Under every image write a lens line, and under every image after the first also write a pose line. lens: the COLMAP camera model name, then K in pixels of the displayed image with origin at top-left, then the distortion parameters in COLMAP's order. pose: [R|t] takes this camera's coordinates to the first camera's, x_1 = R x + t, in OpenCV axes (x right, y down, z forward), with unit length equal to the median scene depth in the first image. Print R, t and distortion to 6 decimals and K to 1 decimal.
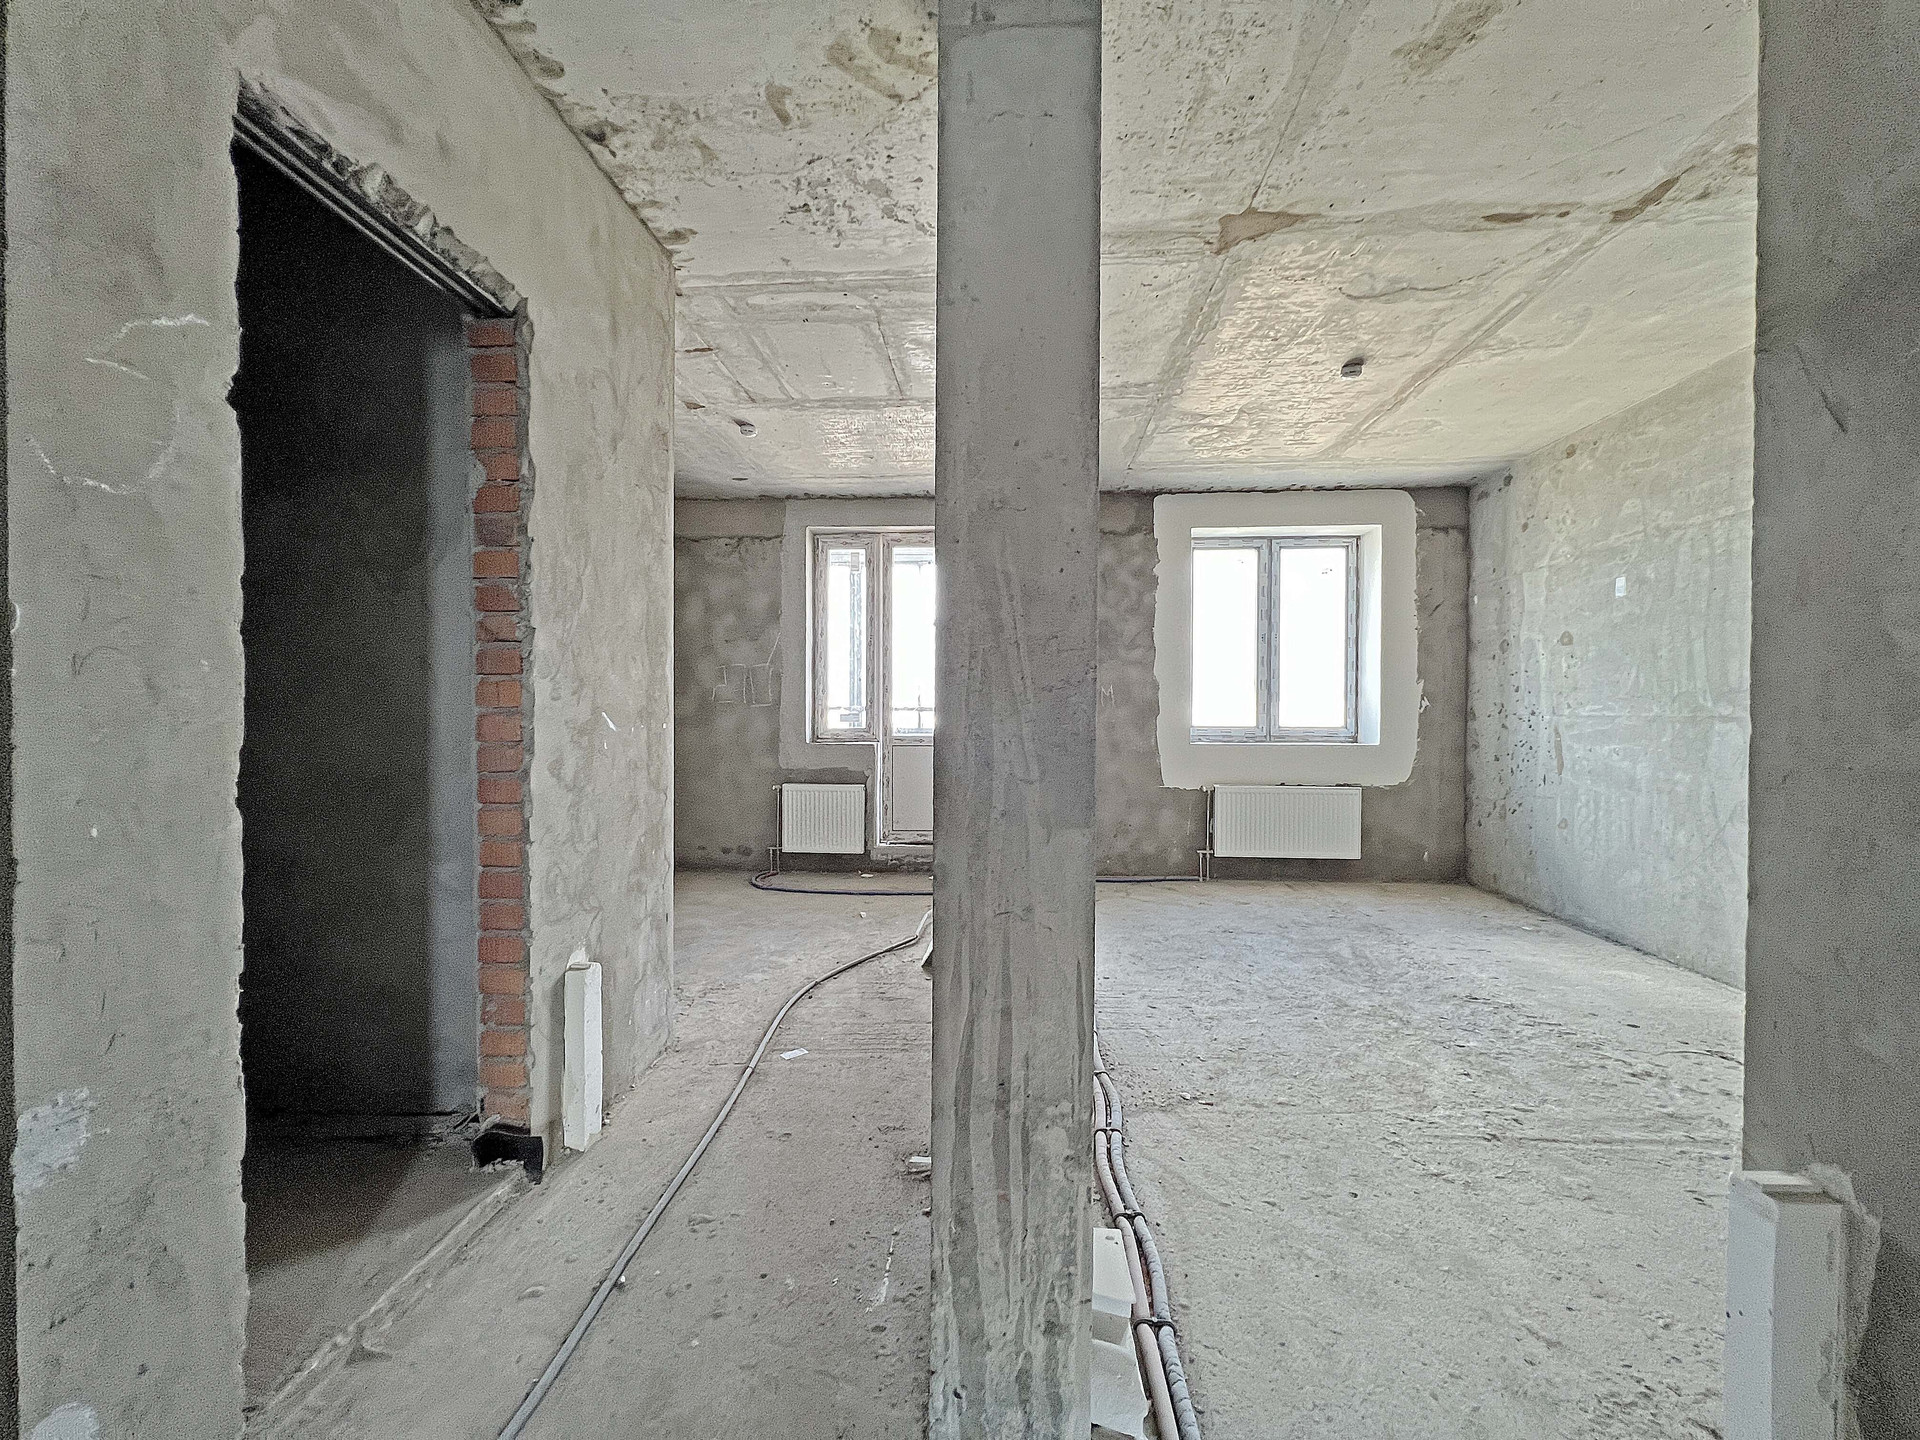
lens RADIAL K [[765.2, 0, 952.6], [0, 765.2, 722.9], [0, 0, 1]] dist [-0.001026, 0.000462]
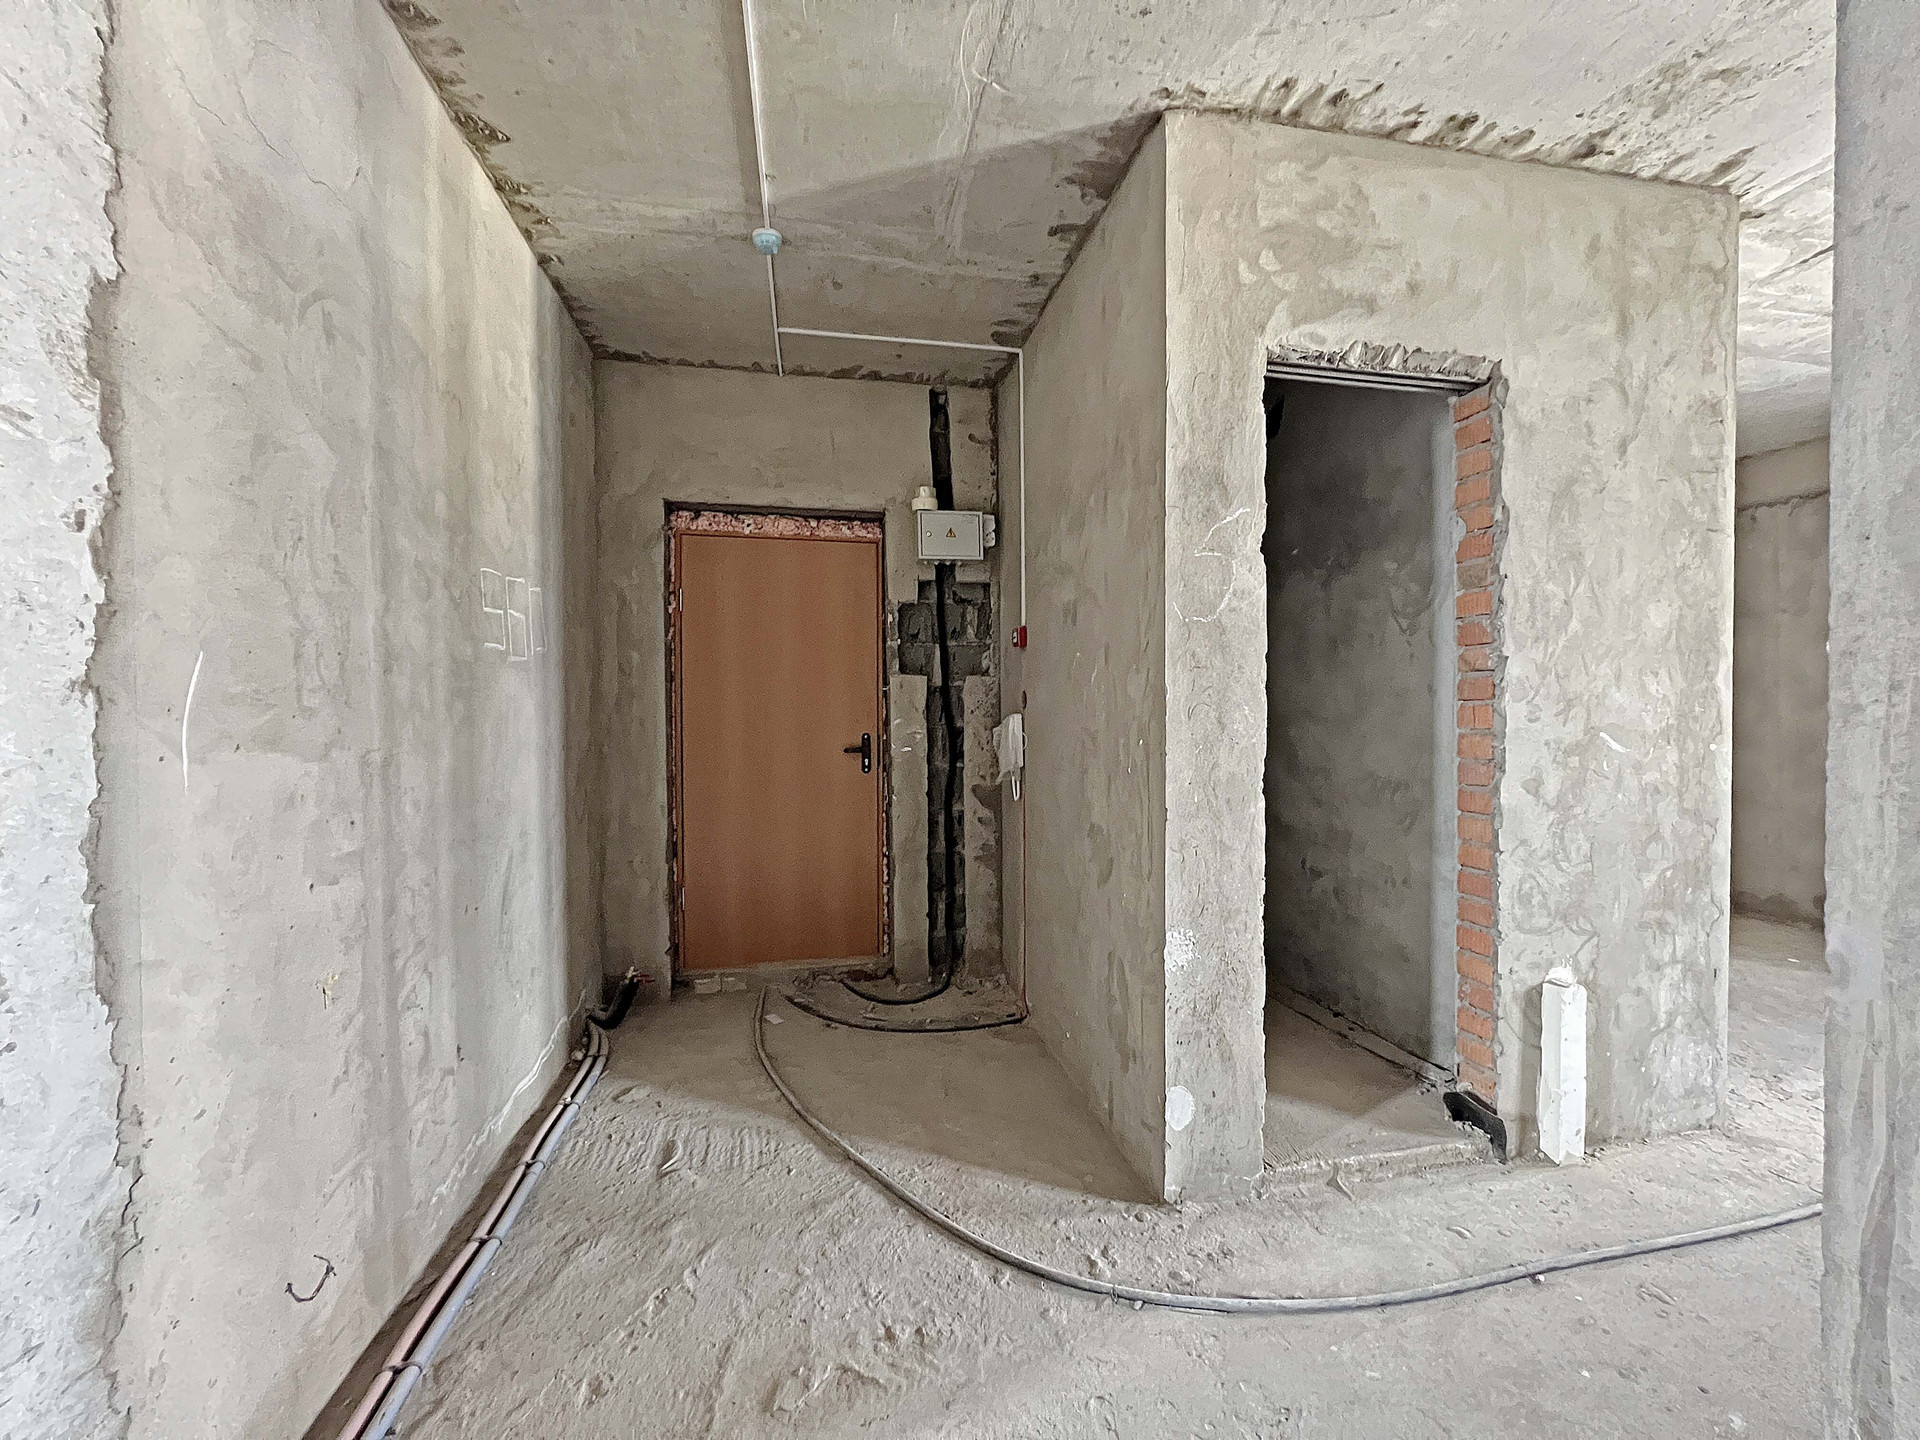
lens RADIAL K [[765.2, 0, 969.9], [0, 765.2, 724.1], [0, 0, 1]] dist [-0.001026, 0.000462]
pose [[0.271510, 0.006940, -0.962411, 0.270154], [-0.007020, 0.999962, 0.005231, -0.025153], [0.962410, 0.005336, 0.271548, -0.033633]]
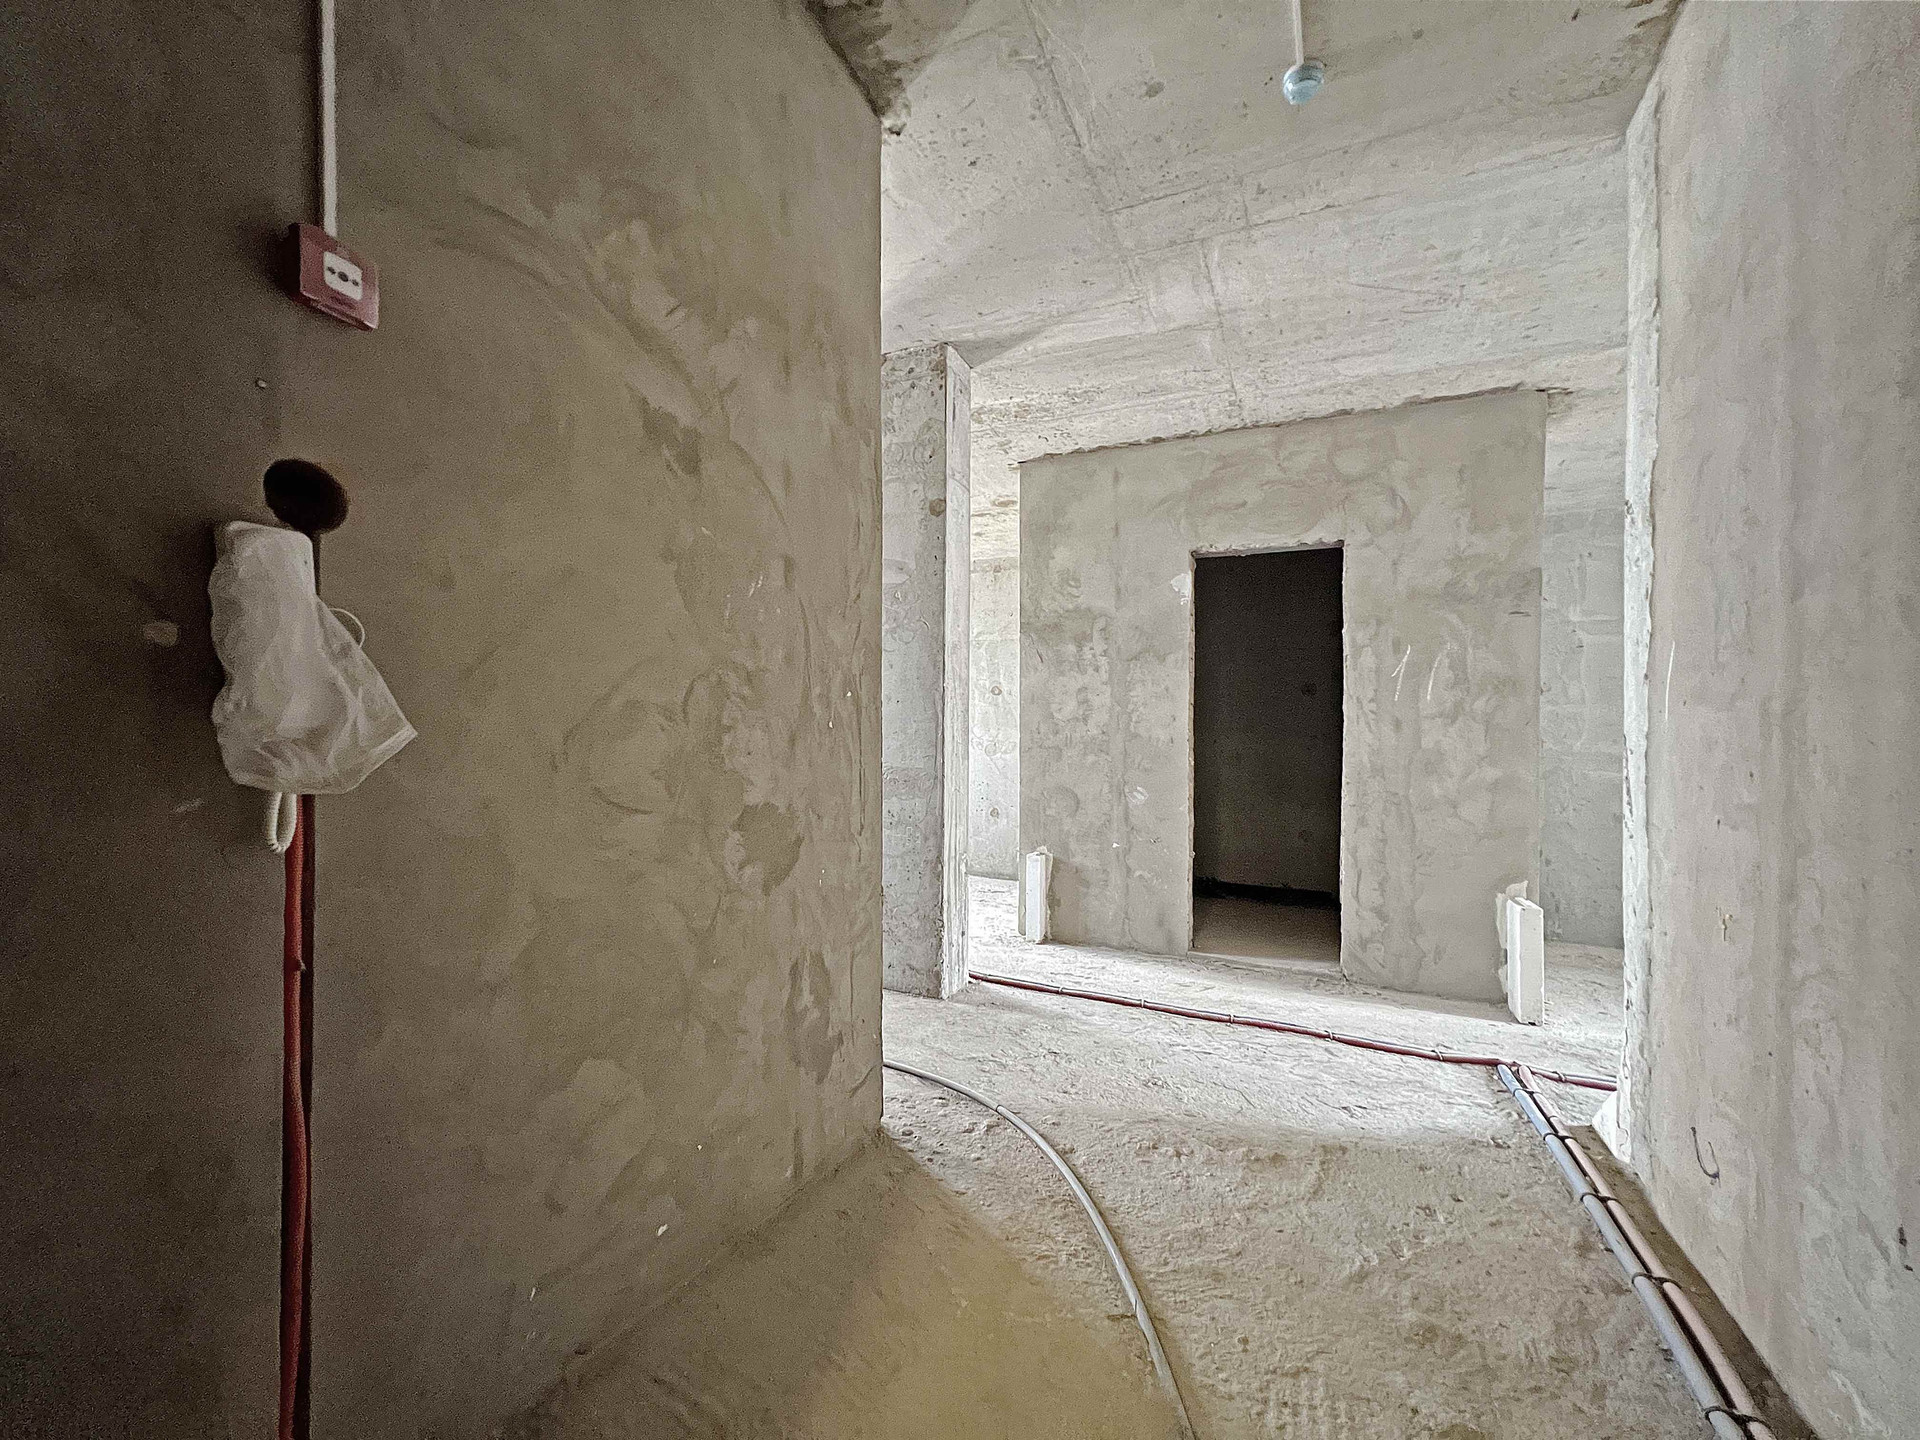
lens RADIAL K [[765.2, 0, 885.6], [0, 765.2, 703.6], [0, 0, 1]] dist [-0.001026, 0.000462]
pose [[0.444993, 0.075150, 0.892375, -1.188276], [-0.029603, 0.997163, -0.069212, 0.061459], [-0.895045, 0.004382, 0.445955, -0.011501]]
